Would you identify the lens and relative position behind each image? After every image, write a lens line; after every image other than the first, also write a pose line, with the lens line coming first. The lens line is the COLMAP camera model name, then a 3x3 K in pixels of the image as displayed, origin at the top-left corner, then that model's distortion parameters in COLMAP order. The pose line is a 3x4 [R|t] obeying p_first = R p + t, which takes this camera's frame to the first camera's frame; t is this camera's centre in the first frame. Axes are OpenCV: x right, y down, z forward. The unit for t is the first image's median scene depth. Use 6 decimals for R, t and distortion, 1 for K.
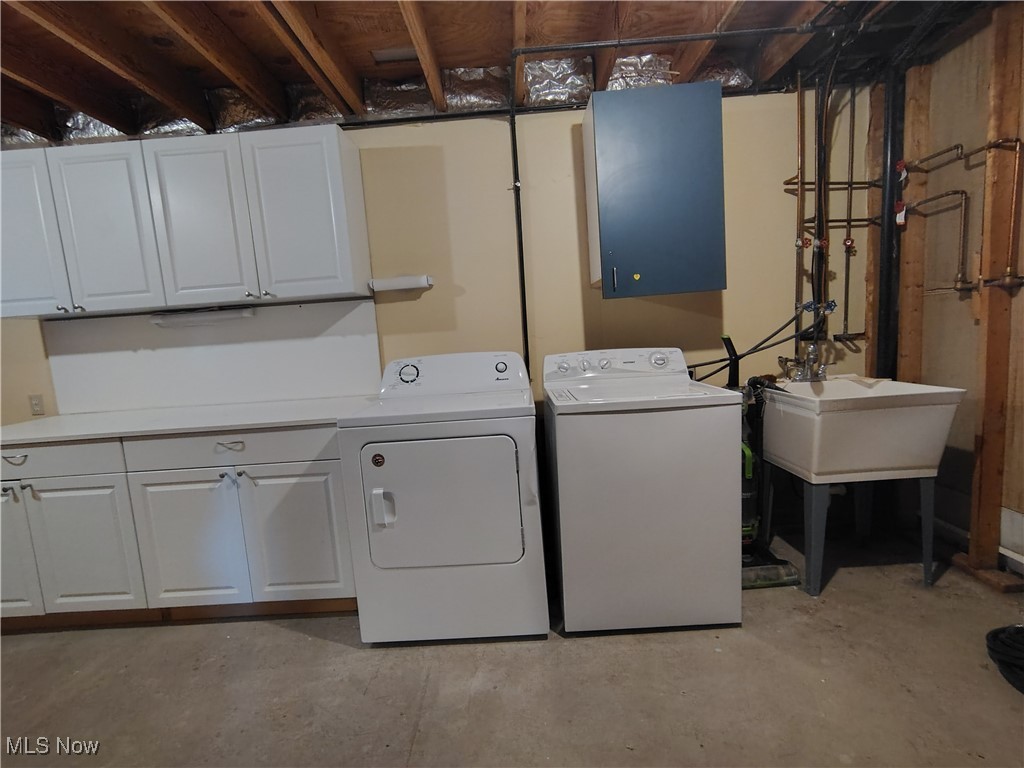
lens RADIAL K [[479.1, 0, 508.8], [0, 479.1, 386.8], [0, 0, 1]] dist [-0.012889, 0.005991]
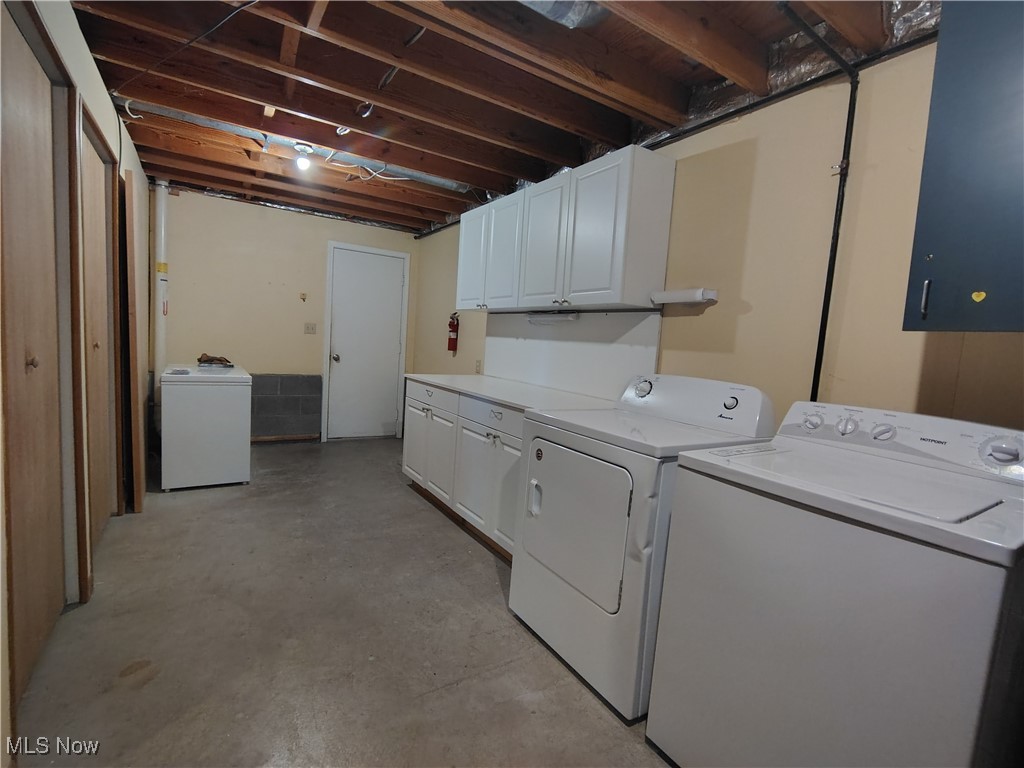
lens RADIAL K [[479.1, 0, 508.8], [0, 479.1, 386.8], [0, 0, 1]] dist [-0.012889, 0.005991]
pose [[0.540586, 0.184300, -0.820853, 0.405637], [-0.203579, 0.975369, 0.084922, -0.055480], [0.816286, 0.121201, 0.564790, 0.219570]]
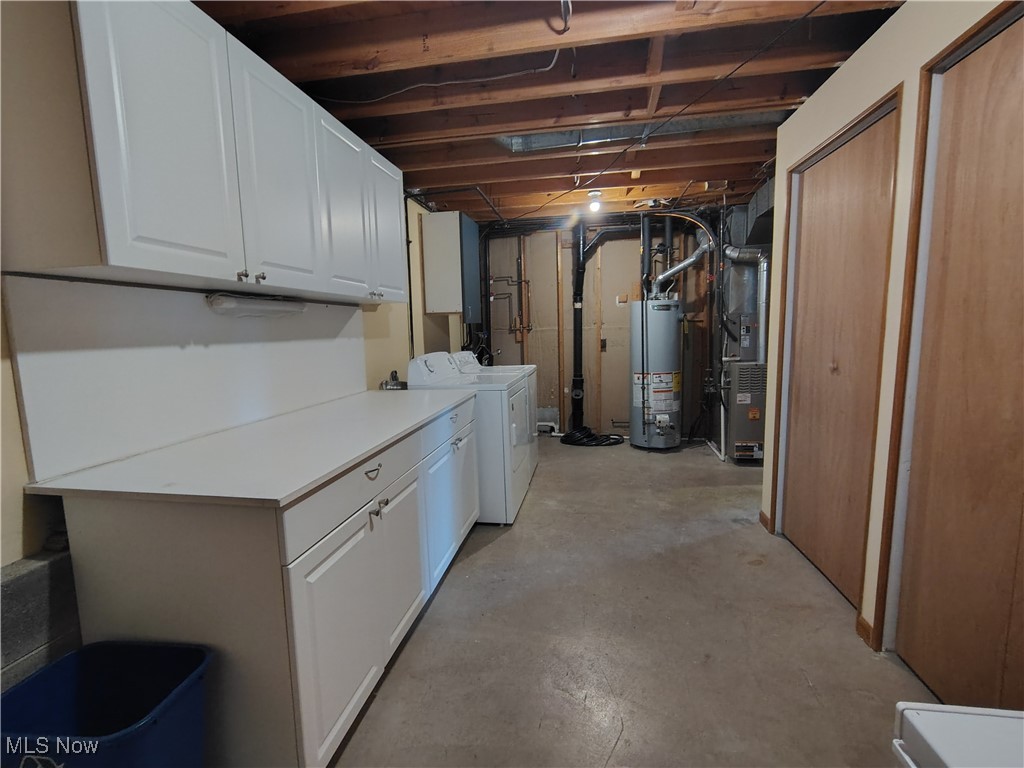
lens RADIAL K [[479.1, 0, 508.8], [0, 479.1, 386.8], [0, 0, 1]] dist [-0.012889, 0.005991]
pose [[0.160087, -0.054517, 0.985596, -1.433243], [0.133181, 0.990537, 0.033158, 0.014055], [-0.978077, 0.125954, 0.165833, 0.517525]]
